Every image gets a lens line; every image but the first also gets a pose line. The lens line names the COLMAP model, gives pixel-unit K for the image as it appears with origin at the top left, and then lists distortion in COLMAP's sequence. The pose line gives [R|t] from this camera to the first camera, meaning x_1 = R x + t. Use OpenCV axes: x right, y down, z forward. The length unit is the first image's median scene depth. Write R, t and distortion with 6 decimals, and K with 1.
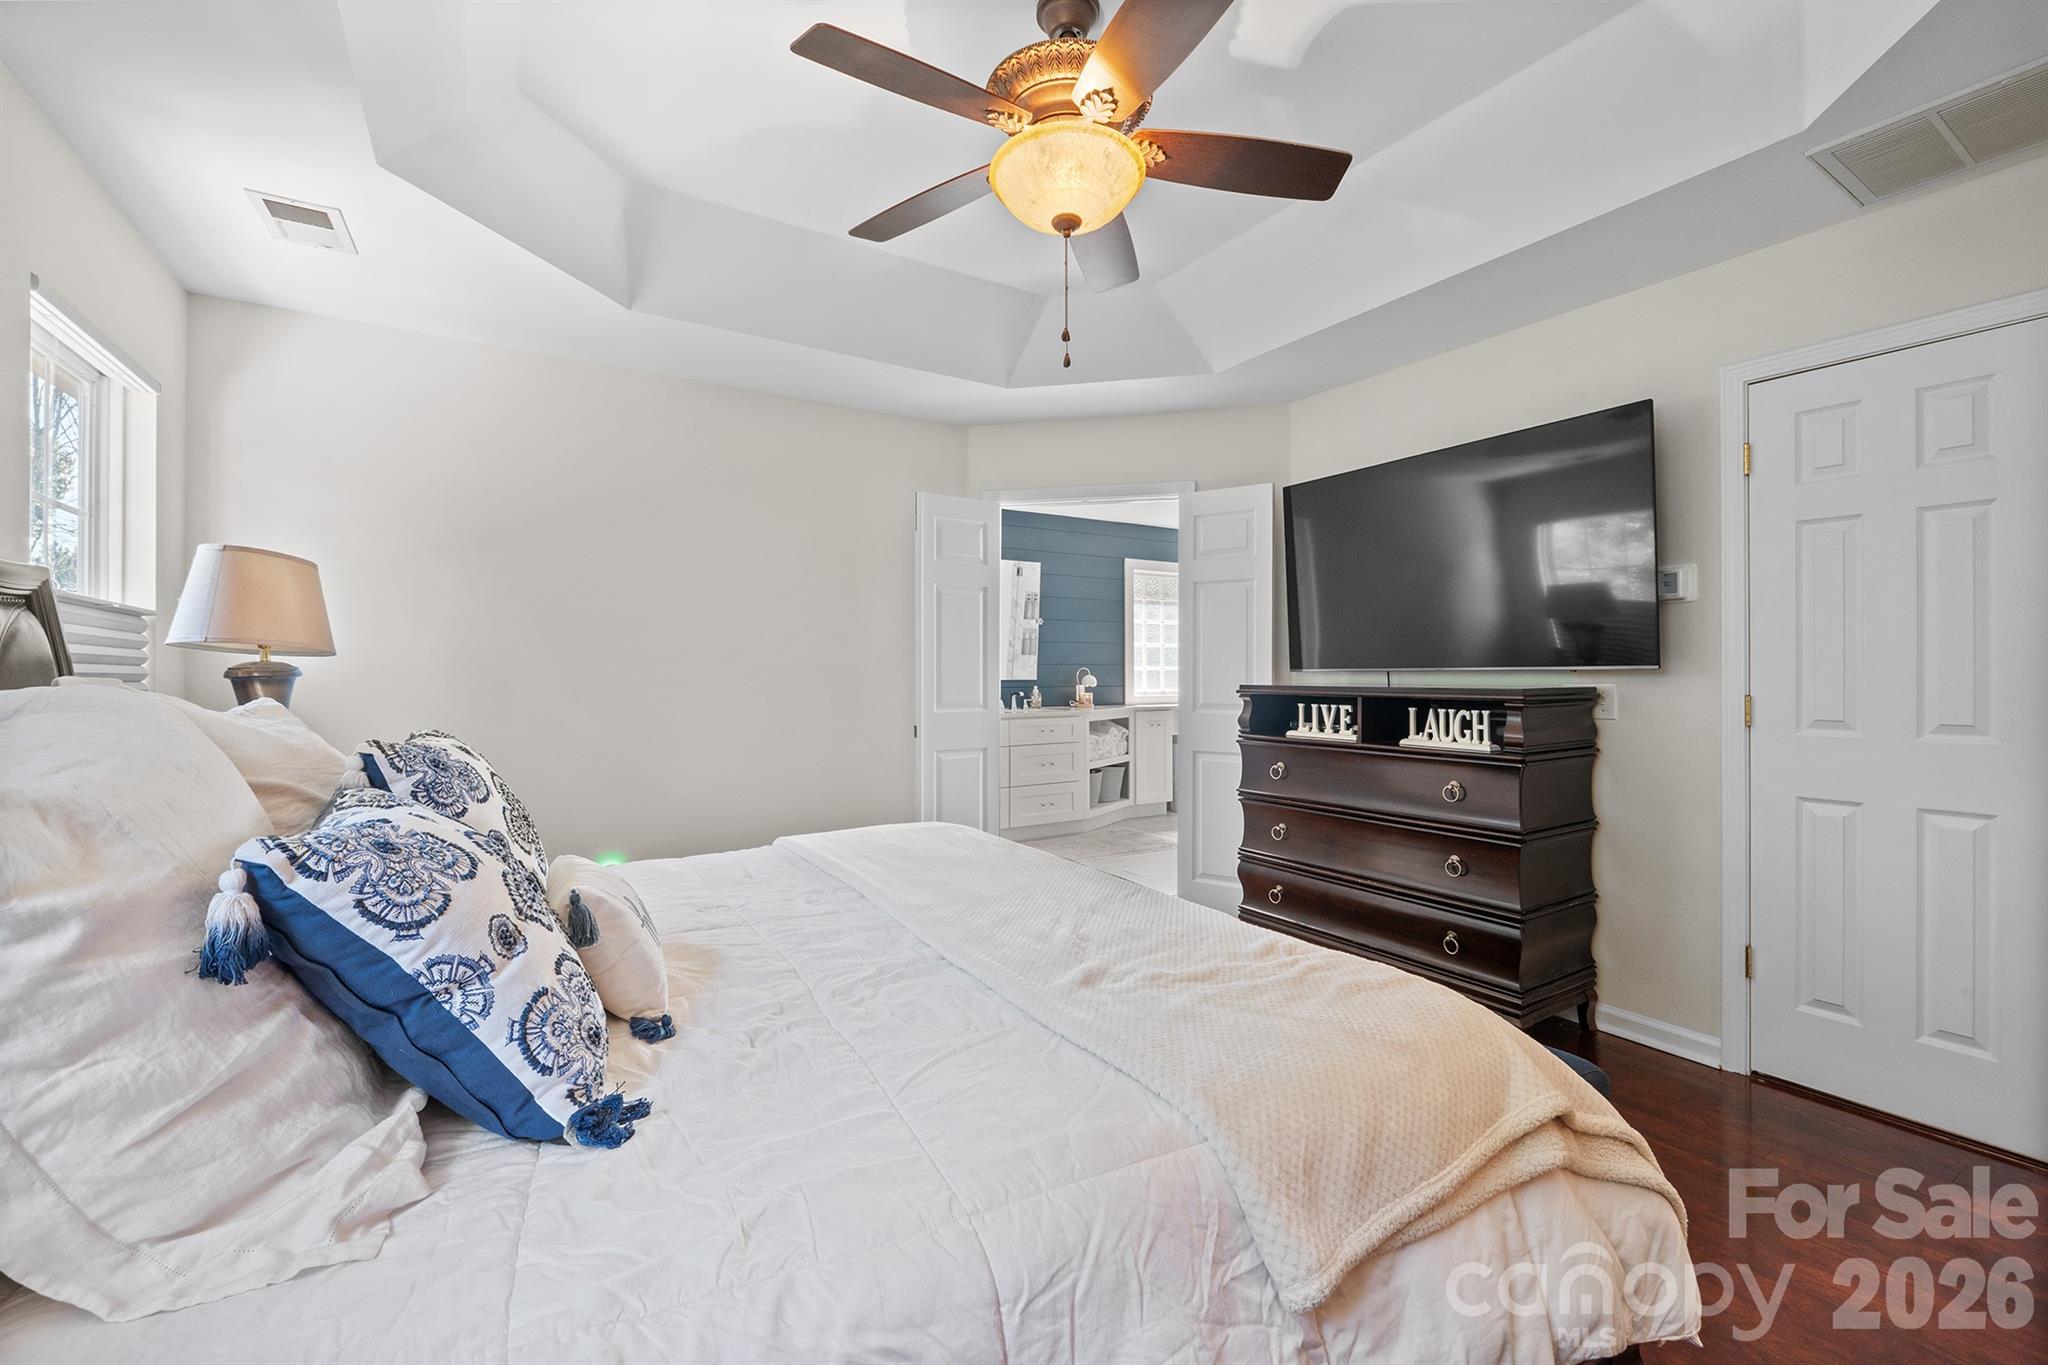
lens RADIAL K [[856.7, 0, 1028.7], [0, 856.7, 674.7], [0, 0, 1]] dist [-0.011954, -0.000475]
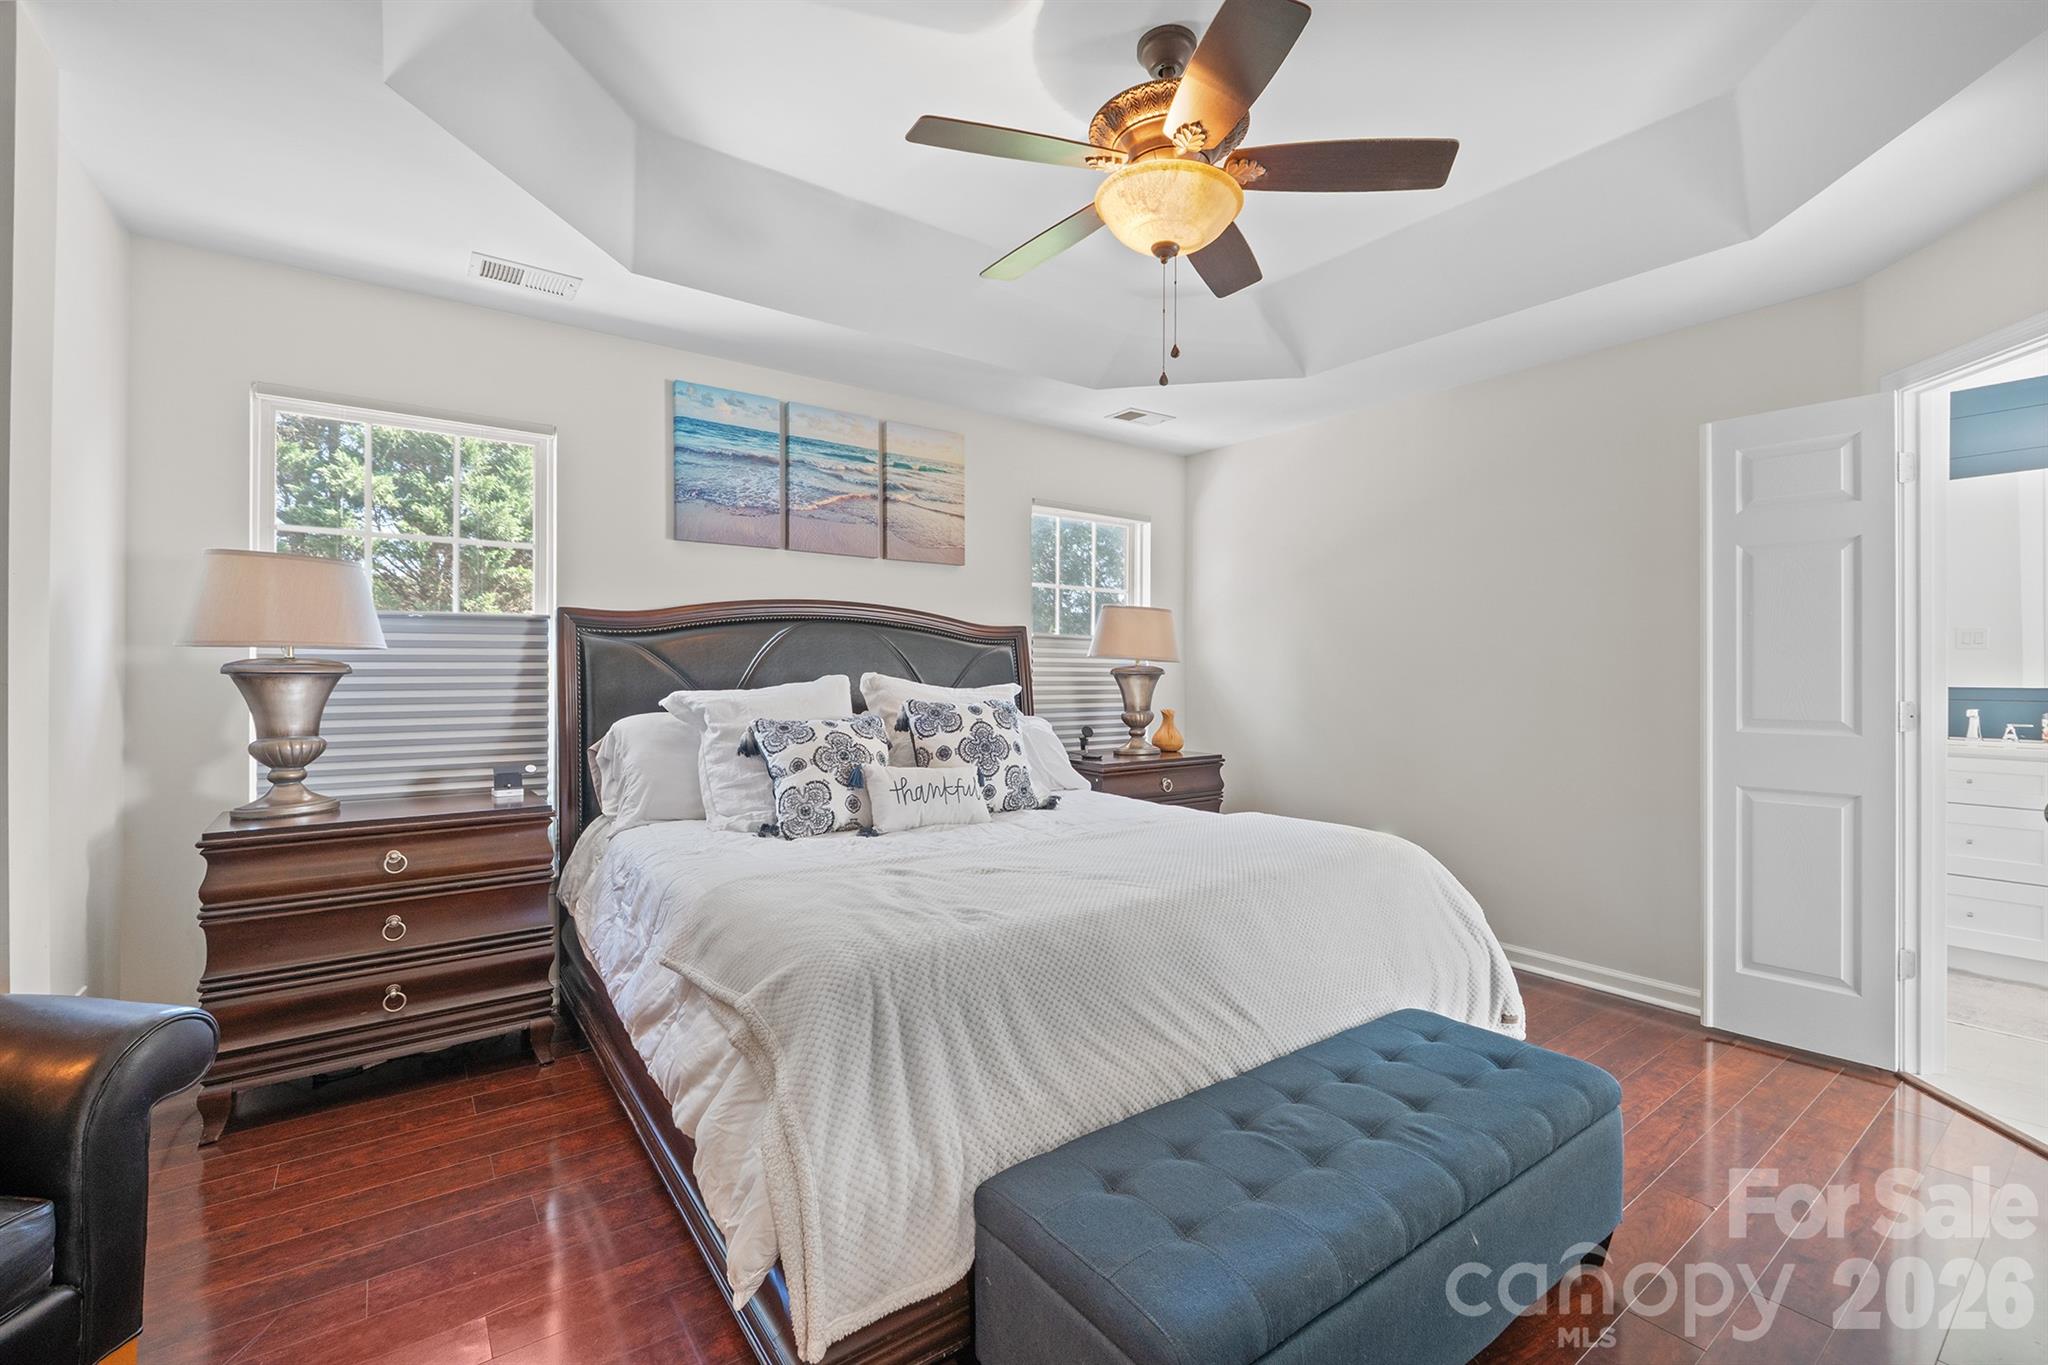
lens RADIAL K [[856.7, 0, 1022.0], [0, 856.7, 670.9], [0, 0, 1]] dist [-0.011954, -0.000475]
pose [[0.069926, 0.003394, -0.997546, 0.535409], [-0.004557, 0.999985, 0.003083, -0.004138], [0.997542, 0.004331, 0.069940, 0.368421]]
